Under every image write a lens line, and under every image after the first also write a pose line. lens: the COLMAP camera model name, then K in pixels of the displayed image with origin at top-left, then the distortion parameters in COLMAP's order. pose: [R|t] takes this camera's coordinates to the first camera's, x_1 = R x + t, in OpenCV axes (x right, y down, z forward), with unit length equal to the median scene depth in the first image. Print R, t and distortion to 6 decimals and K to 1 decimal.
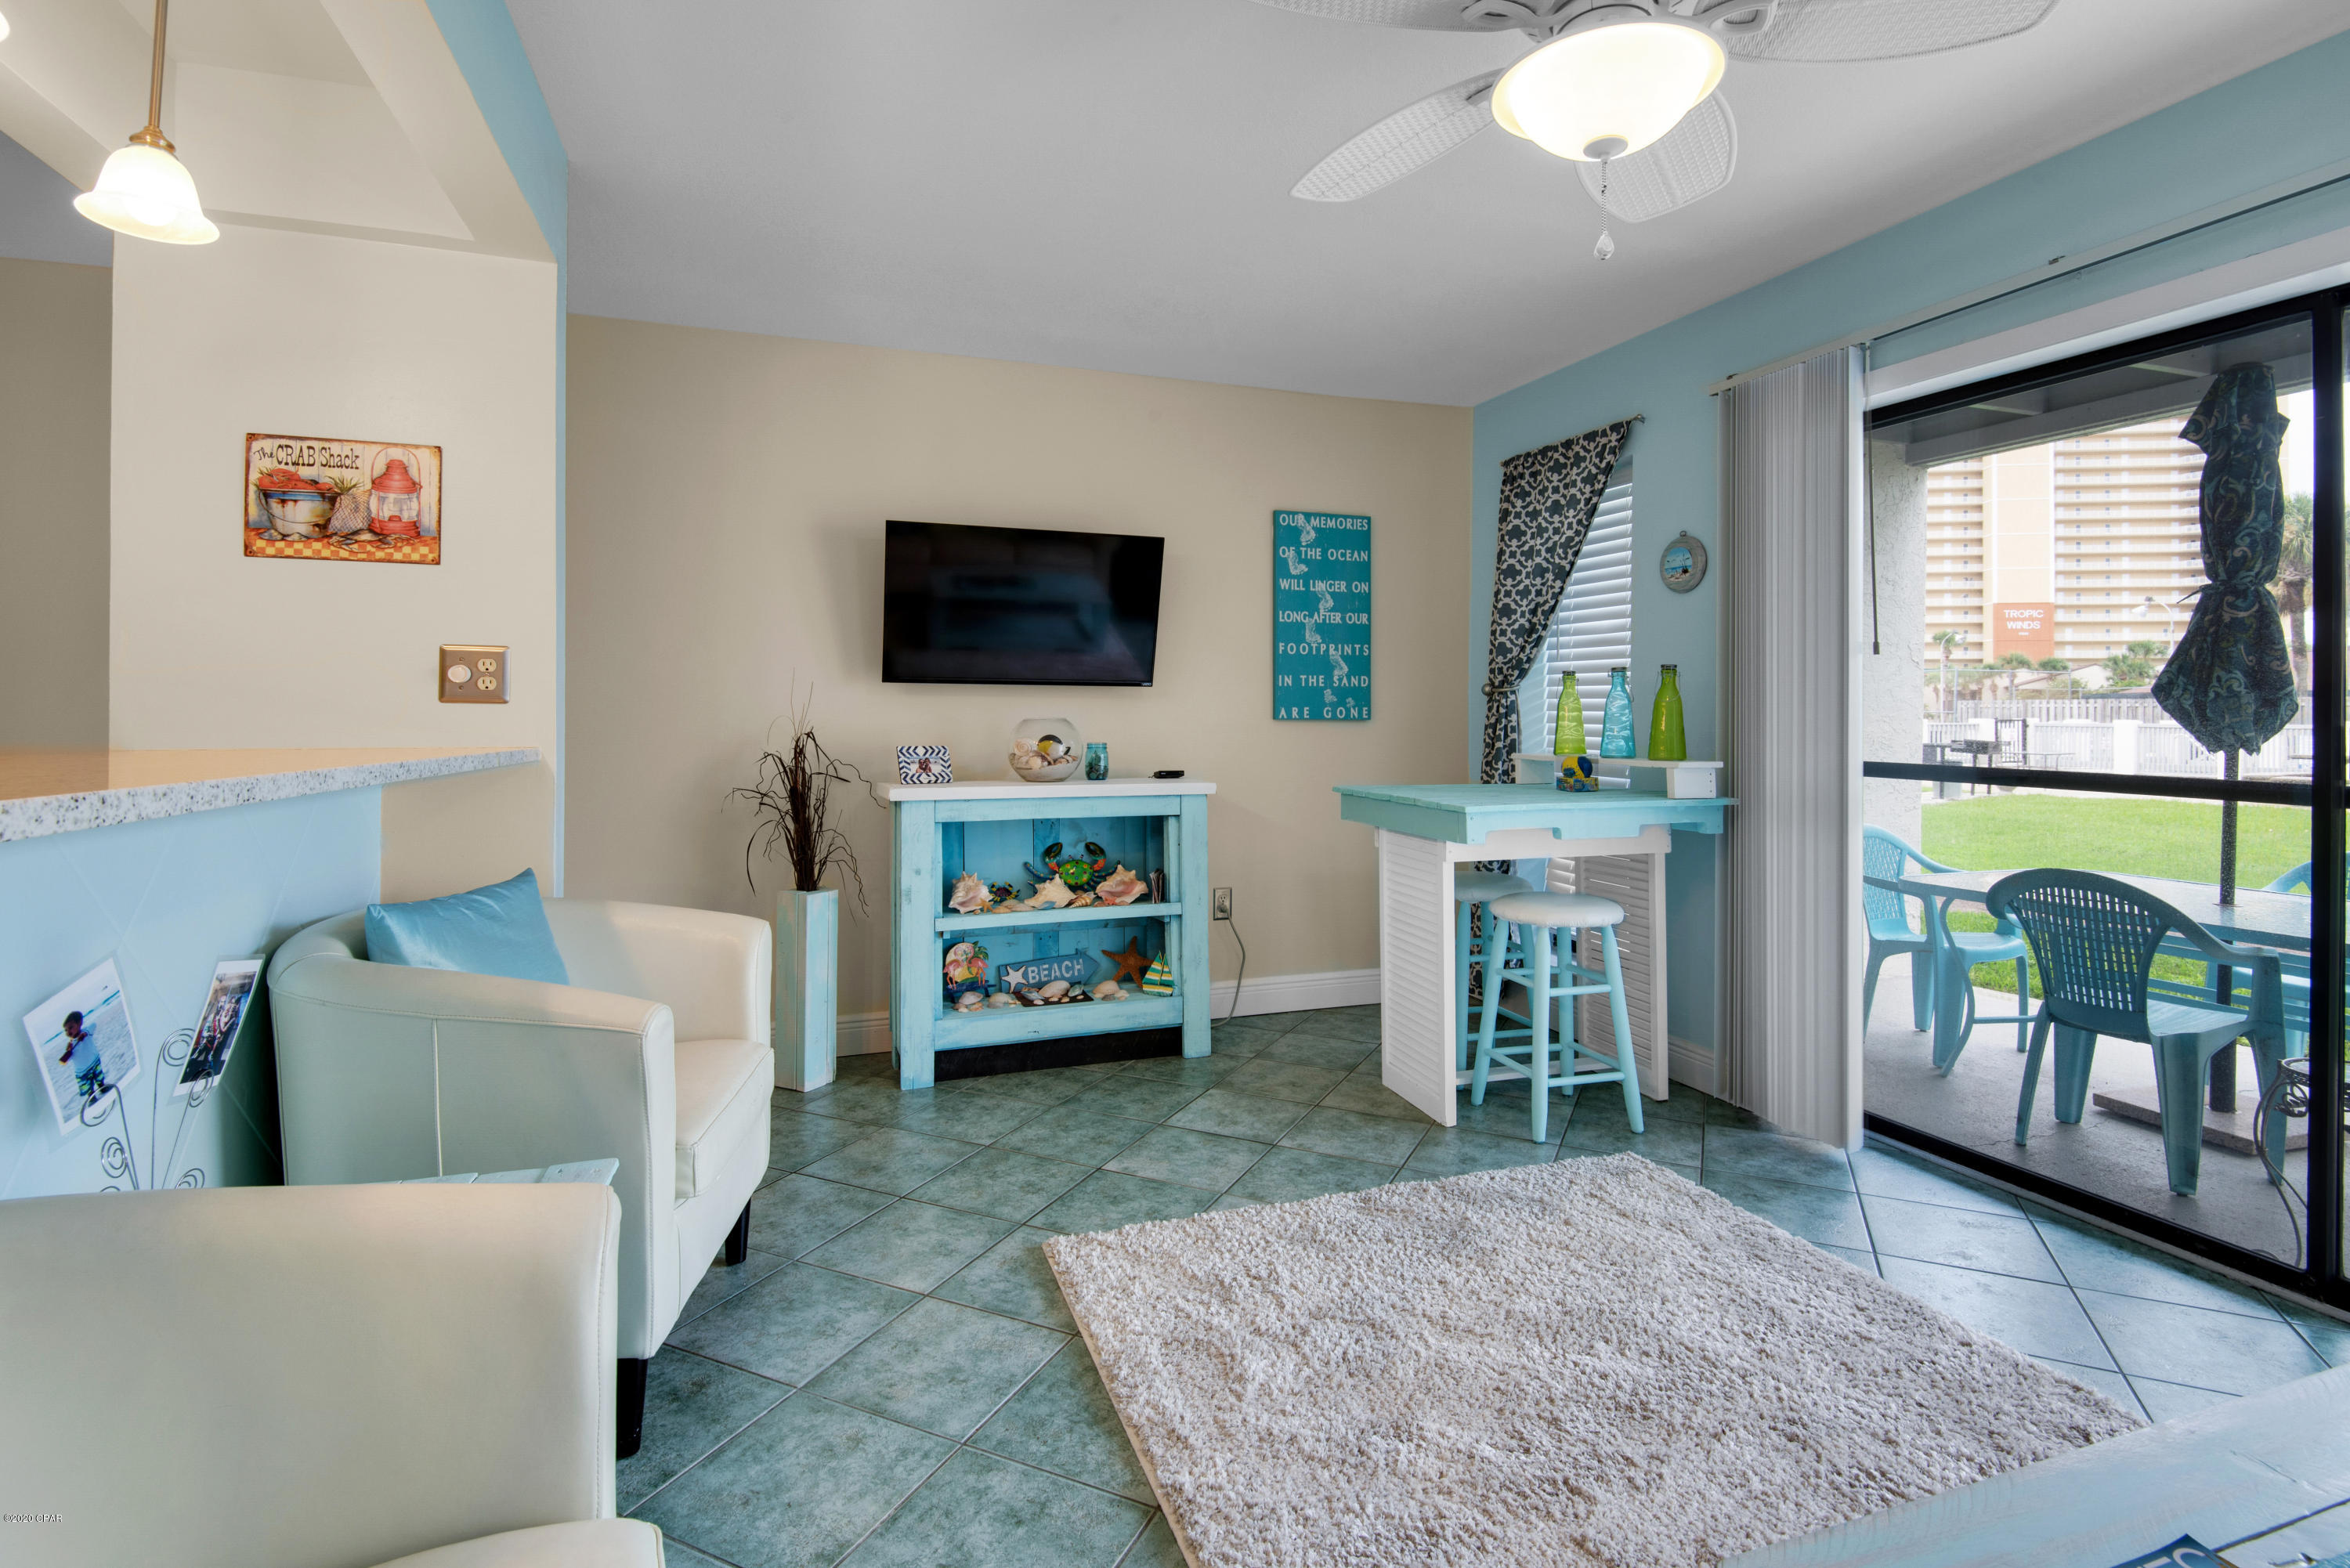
lens RADIAL K [[1107.0, 0, 1144.0], [0, 1107.0, 731.5], [0, 0, 1]] dist [0.036667, -0.042249]
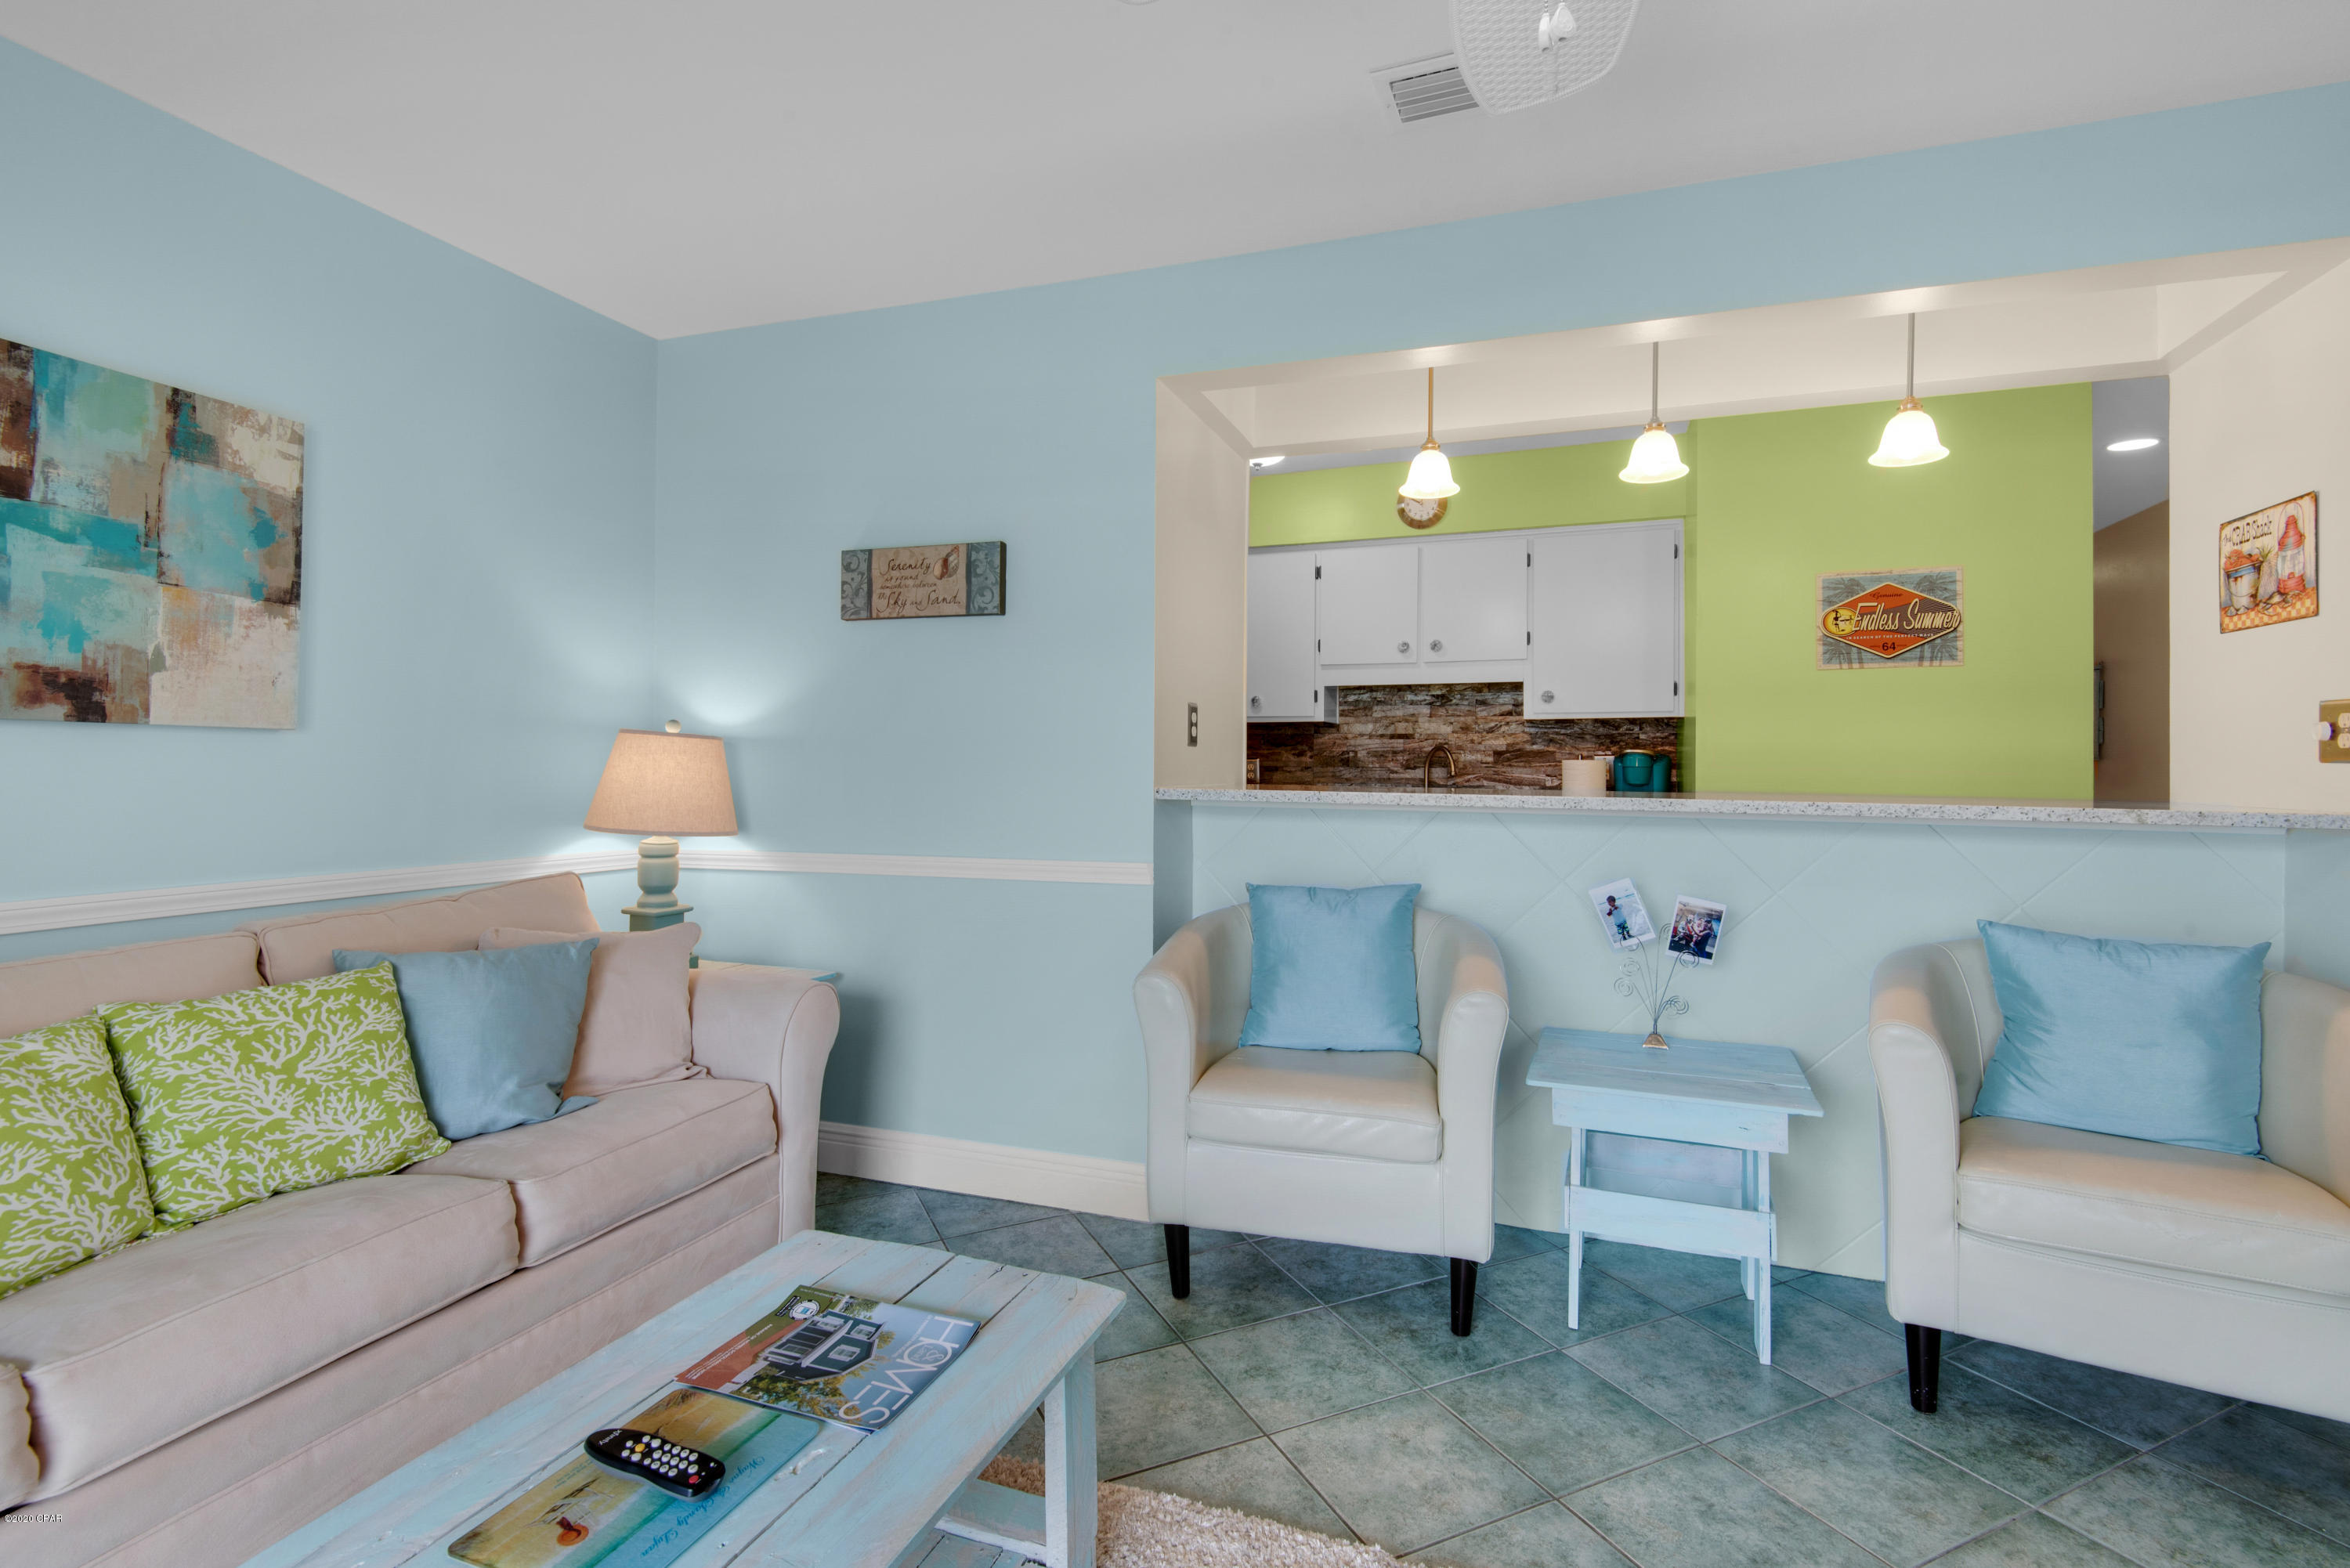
lens RADIAL K [[1027.8, 0, 1148.3], [0, 1027.8, 771.7], [0, 0, 1]] dist [0.019625, -0.015553]
pose [[-0.582622, 0.000470, -0.812743, 0.418544], [-0.017928, 0.999749, 0.013430, -0.007214], [0.812546, 0.022396, -0.582467, 0.451731]]
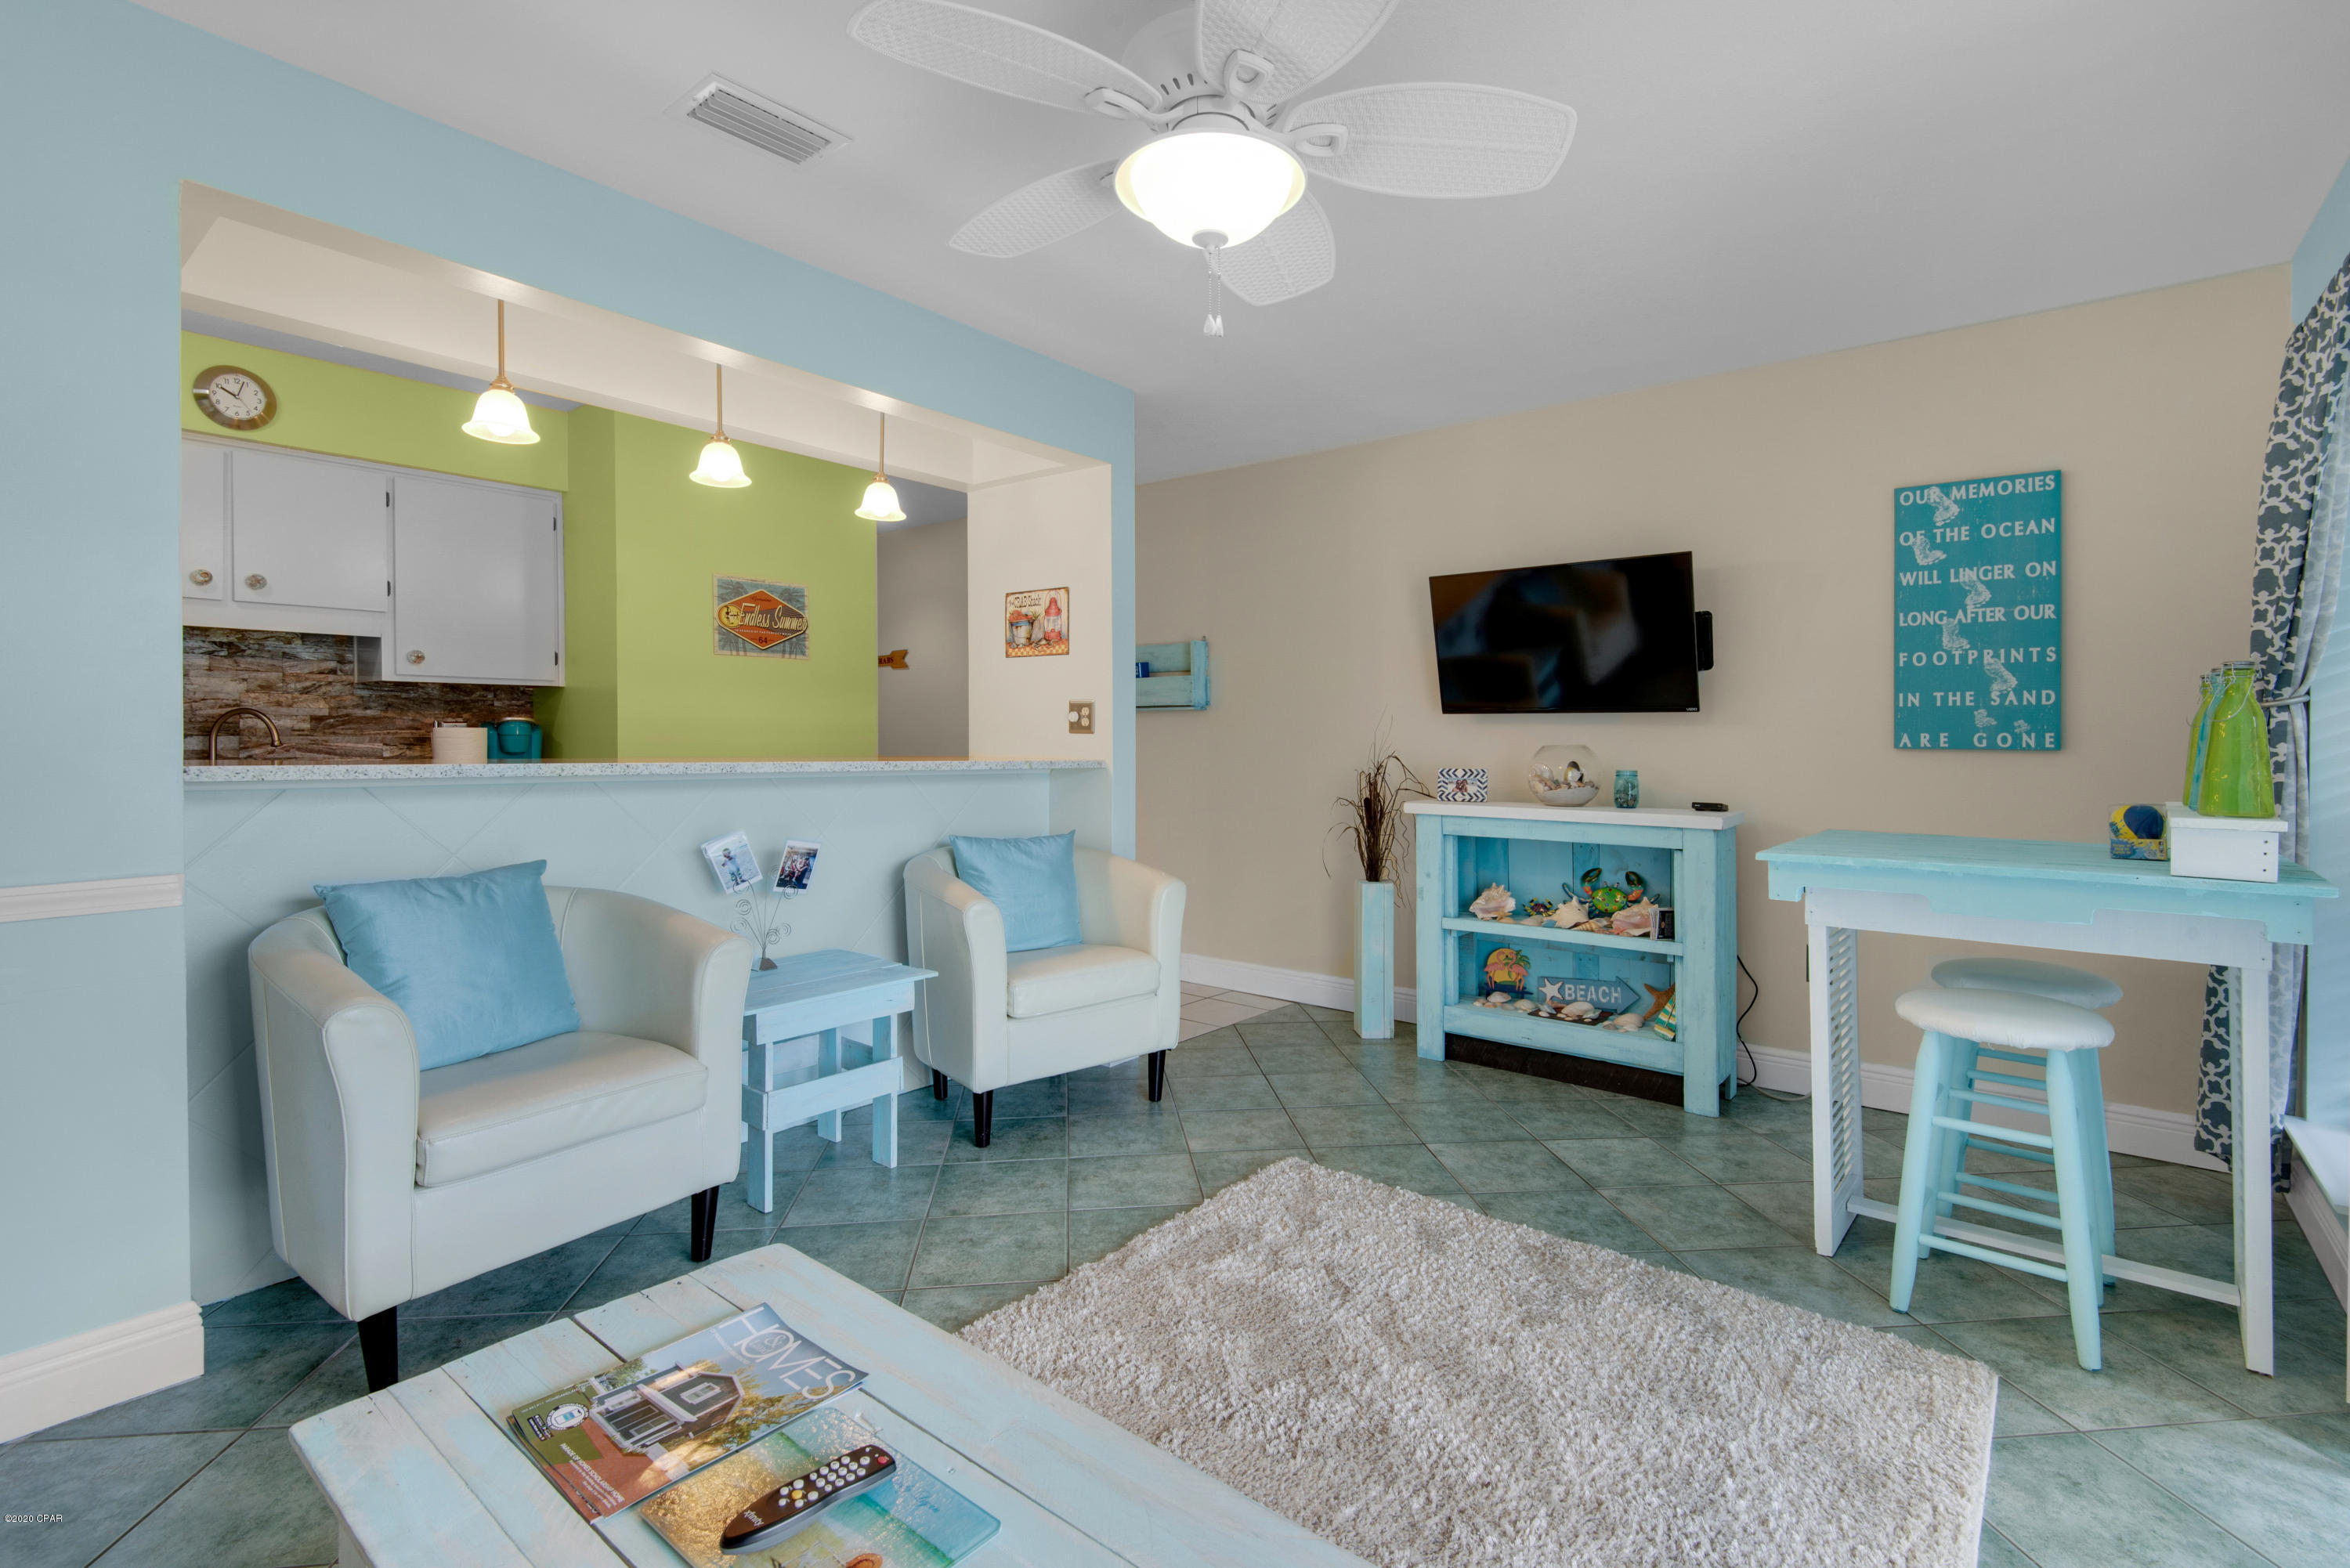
lens RADIAL K [[1027.8, 0, 1148.3], [0, 1027.8, 771.7], [0, 0, 1]] dist [0.019625, -0.015553]
pose [[0.538667, 0.027189, -0.842080, 0.514111], [-0.015995, 0.999629, 0.022044, -0.002010], [0.842367, 0.001595, 0.538902, 0.152200]]
